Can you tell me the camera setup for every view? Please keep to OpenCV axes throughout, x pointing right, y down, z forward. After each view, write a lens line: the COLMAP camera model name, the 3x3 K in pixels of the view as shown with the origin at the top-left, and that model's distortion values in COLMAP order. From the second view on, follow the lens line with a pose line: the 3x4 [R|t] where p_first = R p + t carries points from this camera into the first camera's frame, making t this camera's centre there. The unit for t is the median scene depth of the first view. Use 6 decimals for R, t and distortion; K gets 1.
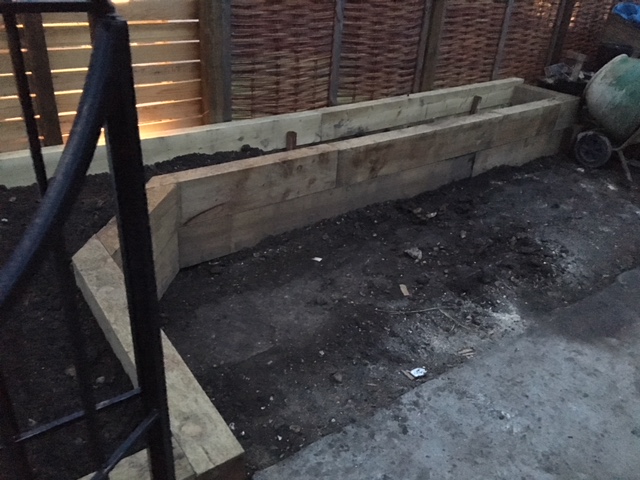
lens RADIAL K [[539.1, 0, 320.0], [0, 539.1, 240.0], [0, 0, 1]] dist [0.088640, -0.112574]
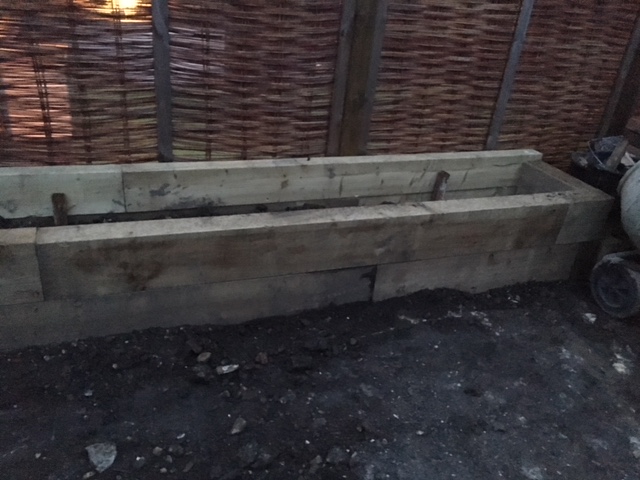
lens RADIAL K [[539.1, 0, 320.0], [0, 539.1, 240.0], [0, 0, 1]] dist [0.088640, -0.112574]
pose [[0.953707, 0.167006, -0.250103, 0.366466], [-0.177149, 0.984011, -0.018445, -0.163909], [0.243024, 0.061897, 0.968044, 0.381627]]
